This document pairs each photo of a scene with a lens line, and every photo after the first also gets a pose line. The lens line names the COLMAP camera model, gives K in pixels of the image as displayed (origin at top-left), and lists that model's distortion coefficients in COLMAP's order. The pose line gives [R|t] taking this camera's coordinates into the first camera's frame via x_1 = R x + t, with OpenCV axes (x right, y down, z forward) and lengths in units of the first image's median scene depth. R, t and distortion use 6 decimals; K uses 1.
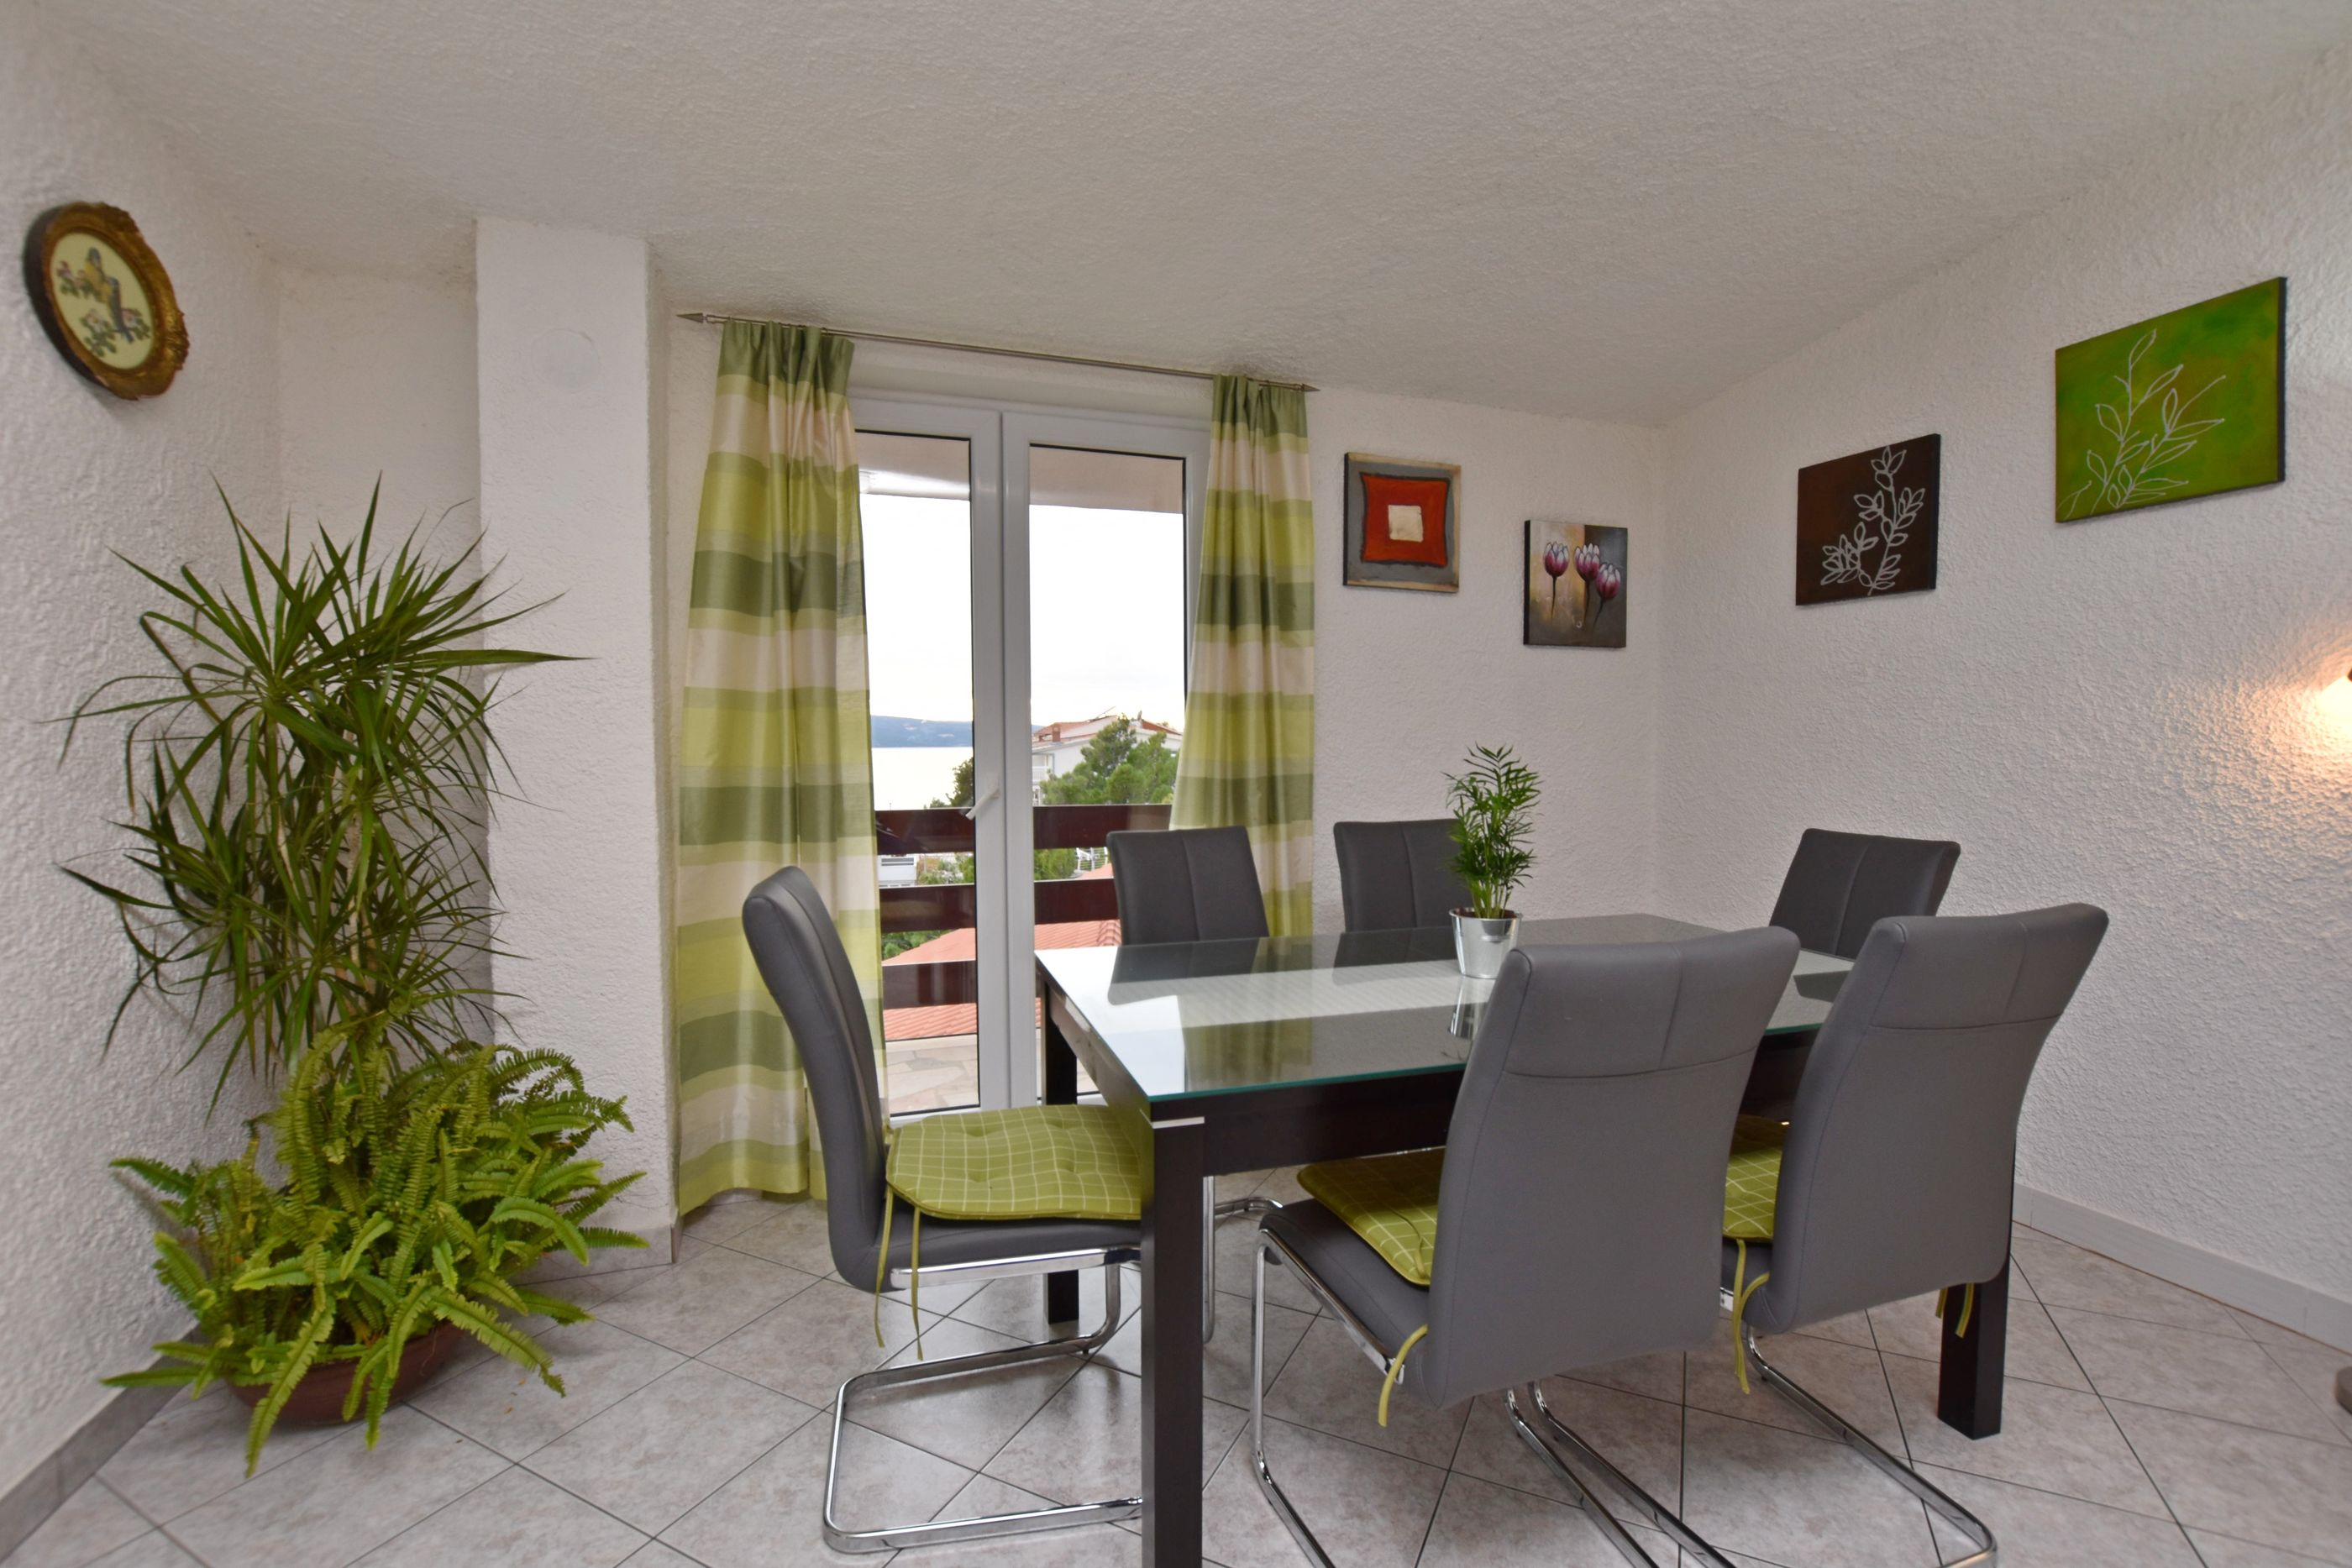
lens RADIAL K [[1040.5, 0, 1177.8], [0, 1040.5, 790.3], [0, 0, 1]] dist [-0.027387, 0.000950]
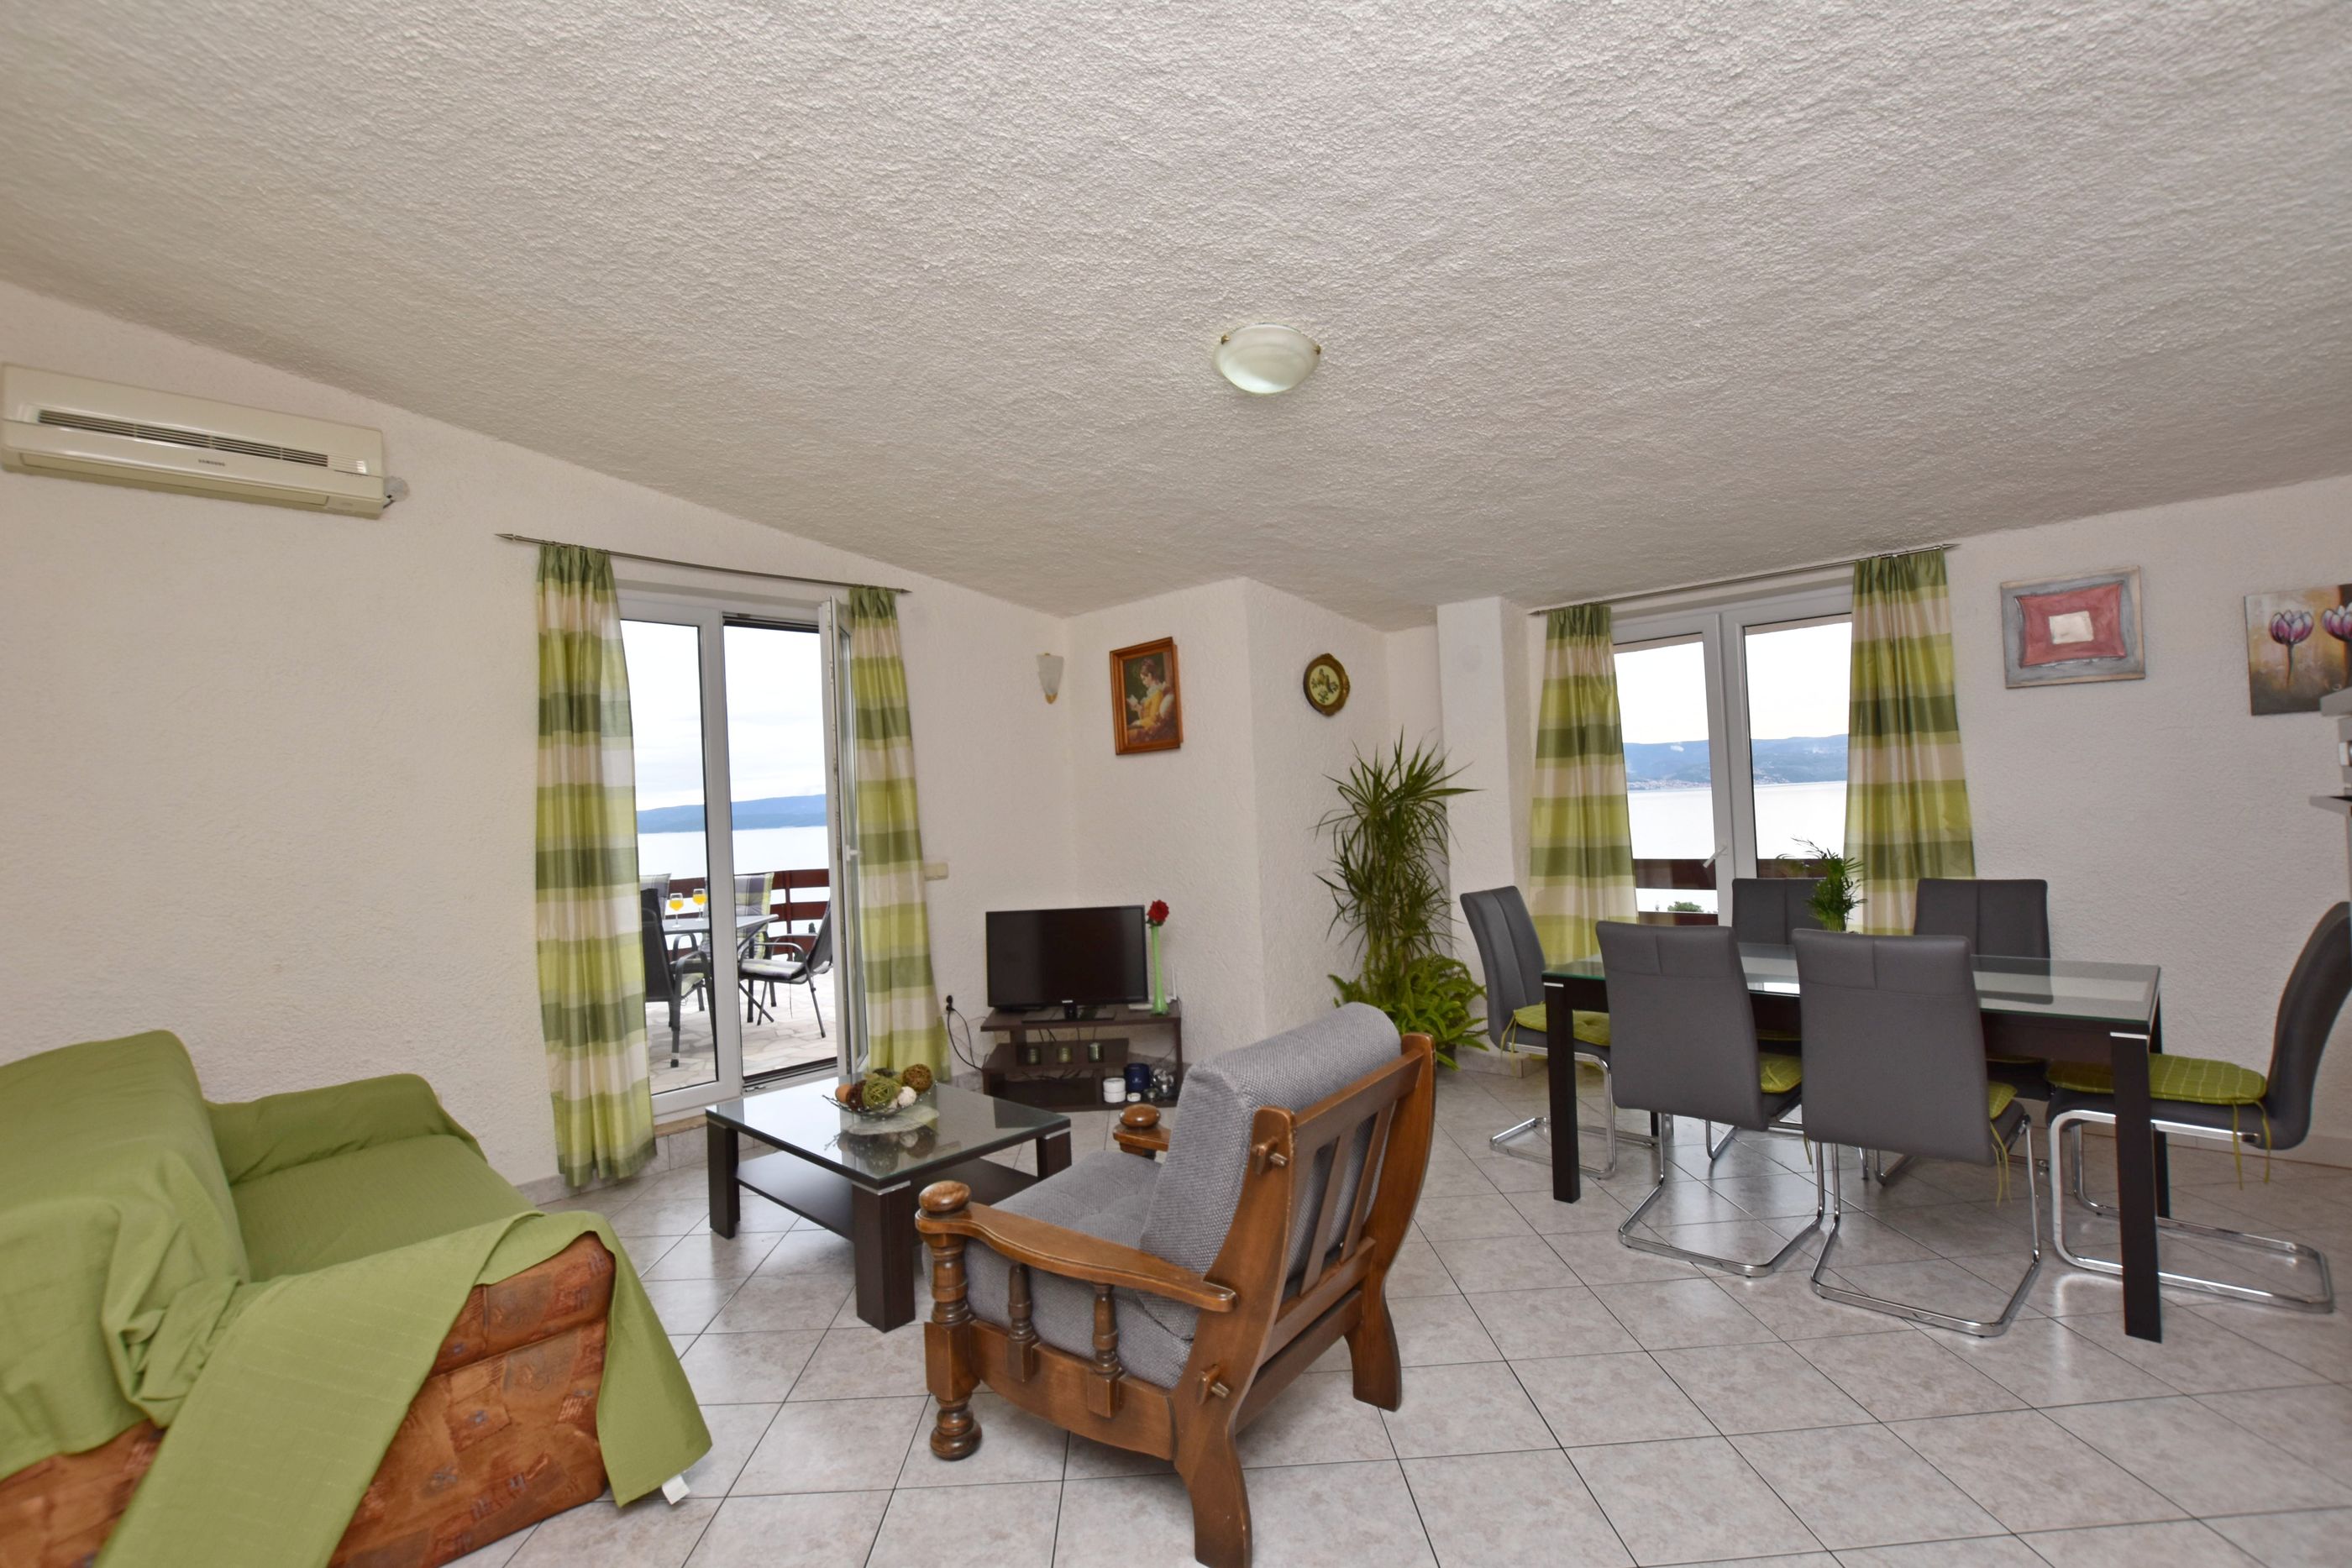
lens RADIAL K [[1040.5, 0, 1181.9], [0, 1040.5, 796.2], [0, 0, 1]] dist [-0.027387, 0.000950]
pose [[0.473358, -0.024675, -0.880524, 0.818017], [0.005237, 0.999669, -0.025198, -0.046474], [0.880854, 0.007316, 0.473331, -0.472187]]
